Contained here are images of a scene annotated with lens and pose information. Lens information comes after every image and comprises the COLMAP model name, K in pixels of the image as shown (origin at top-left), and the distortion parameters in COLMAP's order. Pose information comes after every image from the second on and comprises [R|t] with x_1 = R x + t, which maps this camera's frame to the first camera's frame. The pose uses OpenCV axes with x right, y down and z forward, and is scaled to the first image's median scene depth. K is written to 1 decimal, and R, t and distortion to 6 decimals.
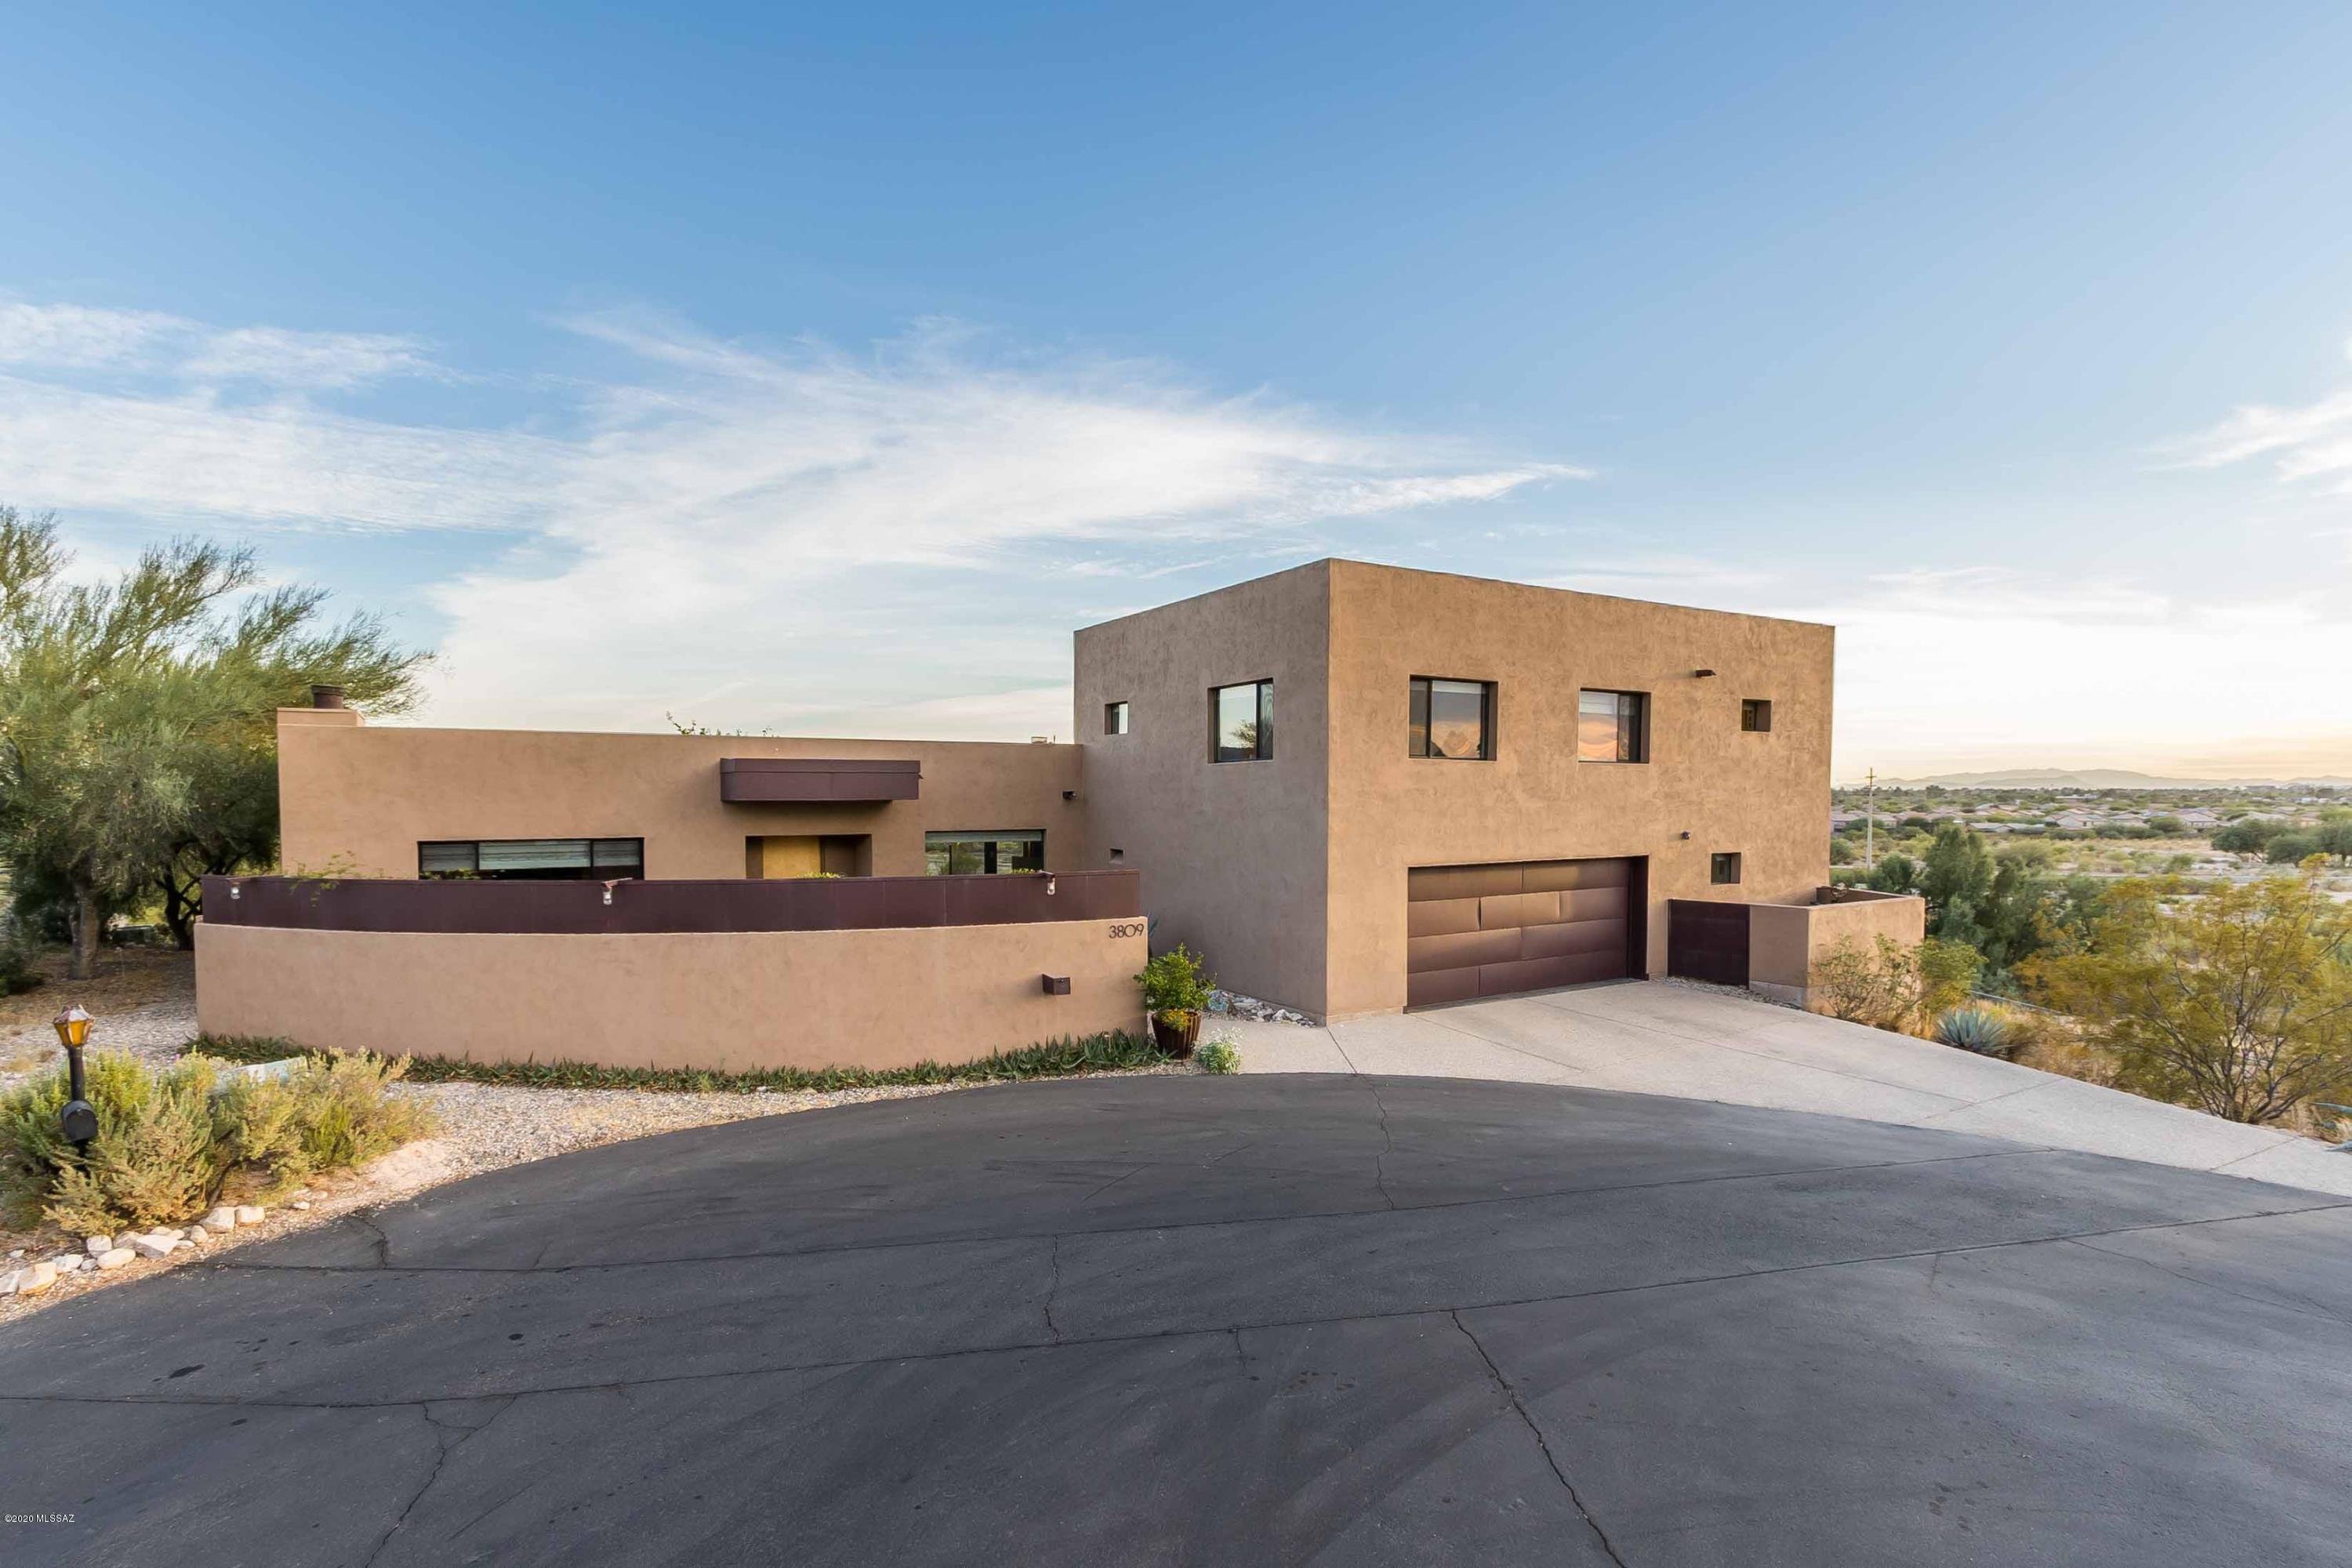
lens RADIAL K [[1149.8, 0, 1176.3], [0, 1149.8, 842.3], [0, 0, 1]] dist [0.002217, 0.000044]
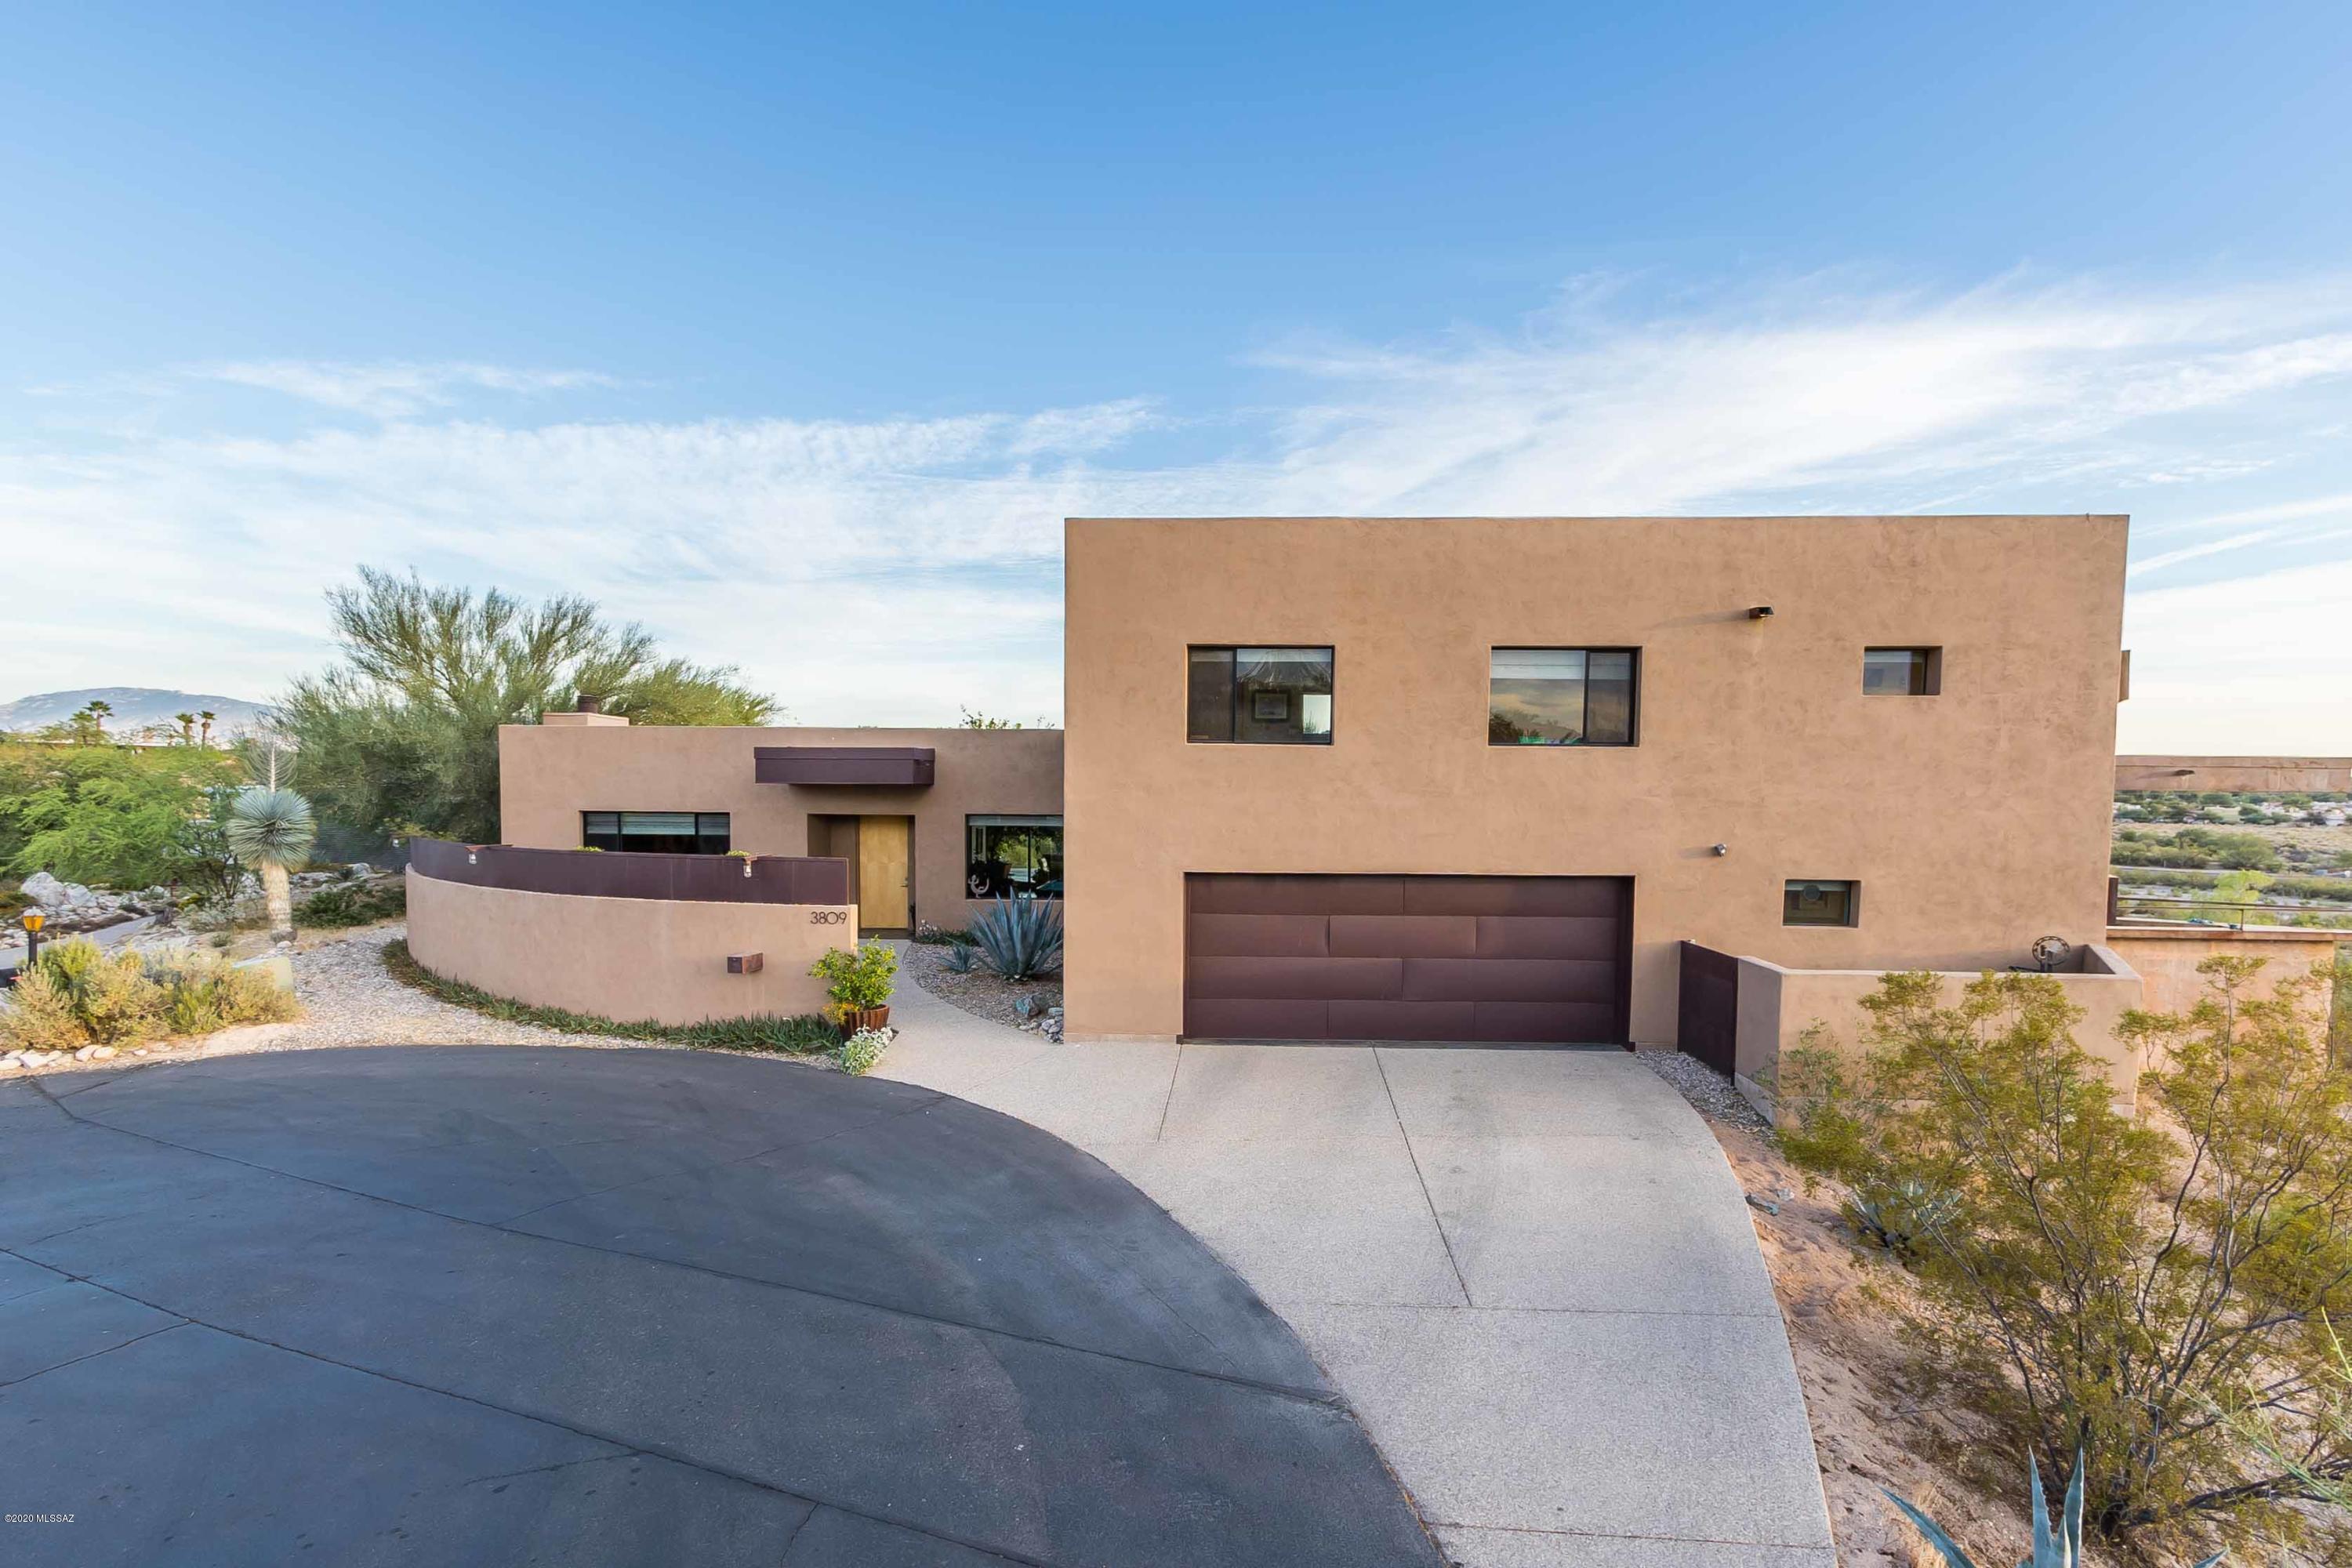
lens RADIAL K [[1135.4, 0, 1180.9], [0, 1135.4, 839.7], [0, 0, 1]] dist [0.007307, 0.000046]
pose [[0.826553, 0.040453, -0.561404, 0.637645], [-0.032448, 0.999180, 0.024225, -0.021419], [0.561923, -0.001807, 0.827187, 0.290746]]
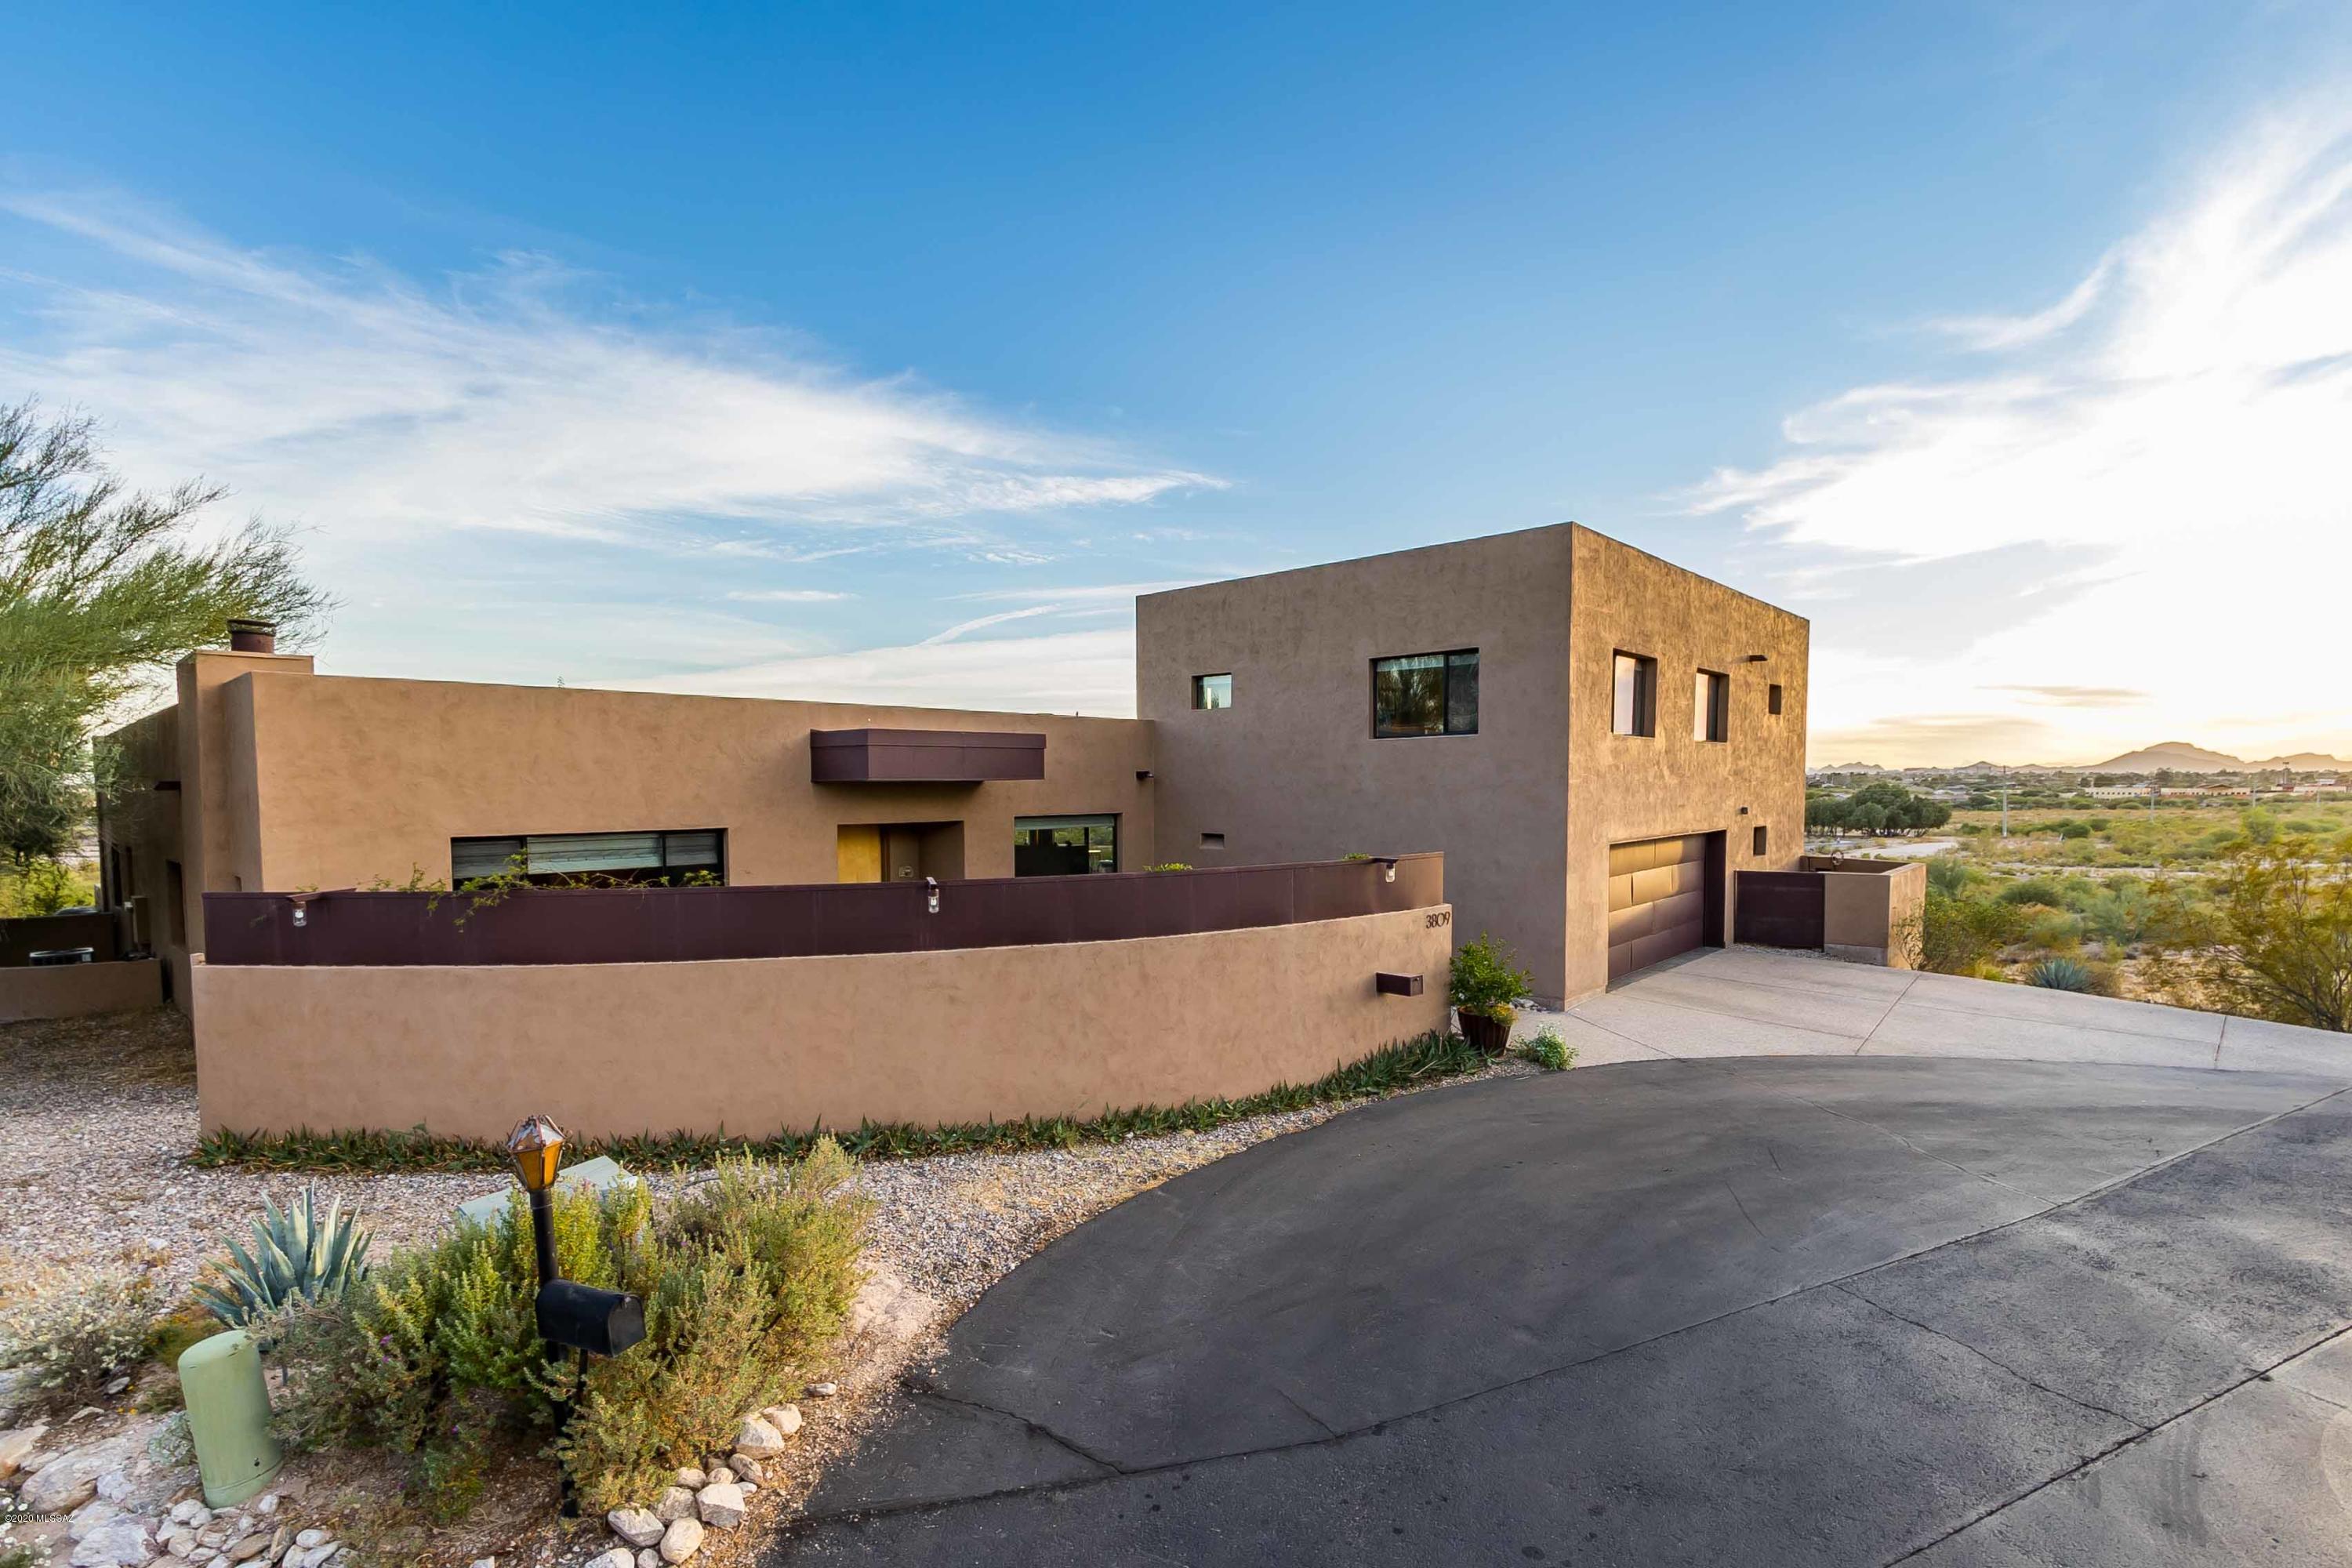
lens RADIAL K [[1102.6, 0, 1177.5], [0, 1102.6, 847.3], [0, 0, 1]] dist [0.002481, 0.000025]
pose [[0.959103, -0.022002, 0.282200, -0.400260], [0.017433, 0.999673, 0.018692, 0.000038], [-0.282519, -0.013008, 0.959173, 0.189545]]
